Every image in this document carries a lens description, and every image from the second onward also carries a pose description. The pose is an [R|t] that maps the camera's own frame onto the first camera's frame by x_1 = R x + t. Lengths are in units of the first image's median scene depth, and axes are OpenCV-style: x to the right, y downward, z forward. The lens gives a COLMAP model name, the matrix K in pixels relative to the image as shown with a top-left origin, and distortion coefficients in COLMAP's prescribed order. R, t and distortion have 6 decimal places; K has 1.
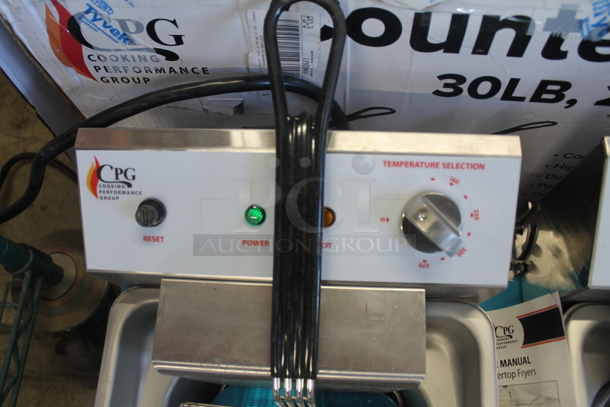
lens RADIAL K [[509.7, 0, 306.1], [0, 509.7, 207.2], [0, 0, 1]] dist [-0.135783, 0.096033]
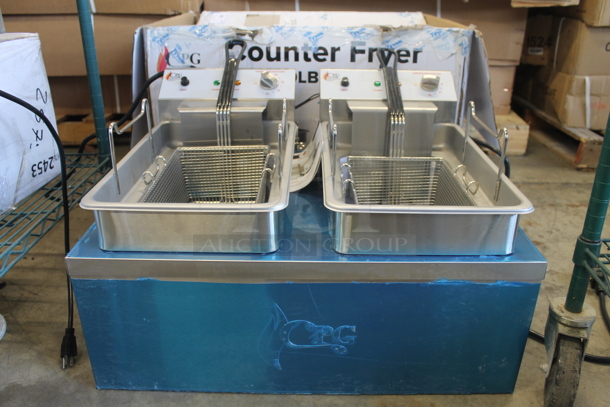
lens RADIAL K [[509.7, 0, 302.5], [0, 509.7, 206.7], [0, 0, 1]] dist [-0.135783, 0.096033]
pose [[0.997818, 0.036584, 0.054965, 0.292494], [0.011798, 0.720285, -0.693577, 2.746880], [-0.064964, 0.692712, 0.718282, -0.794006]]
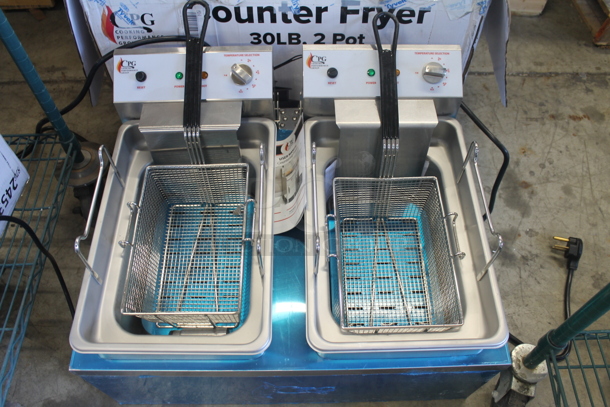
lens RADIAL K [[509.7, 0, 301.4], [0, 509.7, 203.0], [0, 0, 1]] dist [-0.135783, 0.096033]
pose [[0.996976, -0.024494, 0.073747, 0.329126], [0.039033, 0.978464, -0.202695, 1.212564], [-0.067194, 0.204960, 0.976461, -1.495010]]
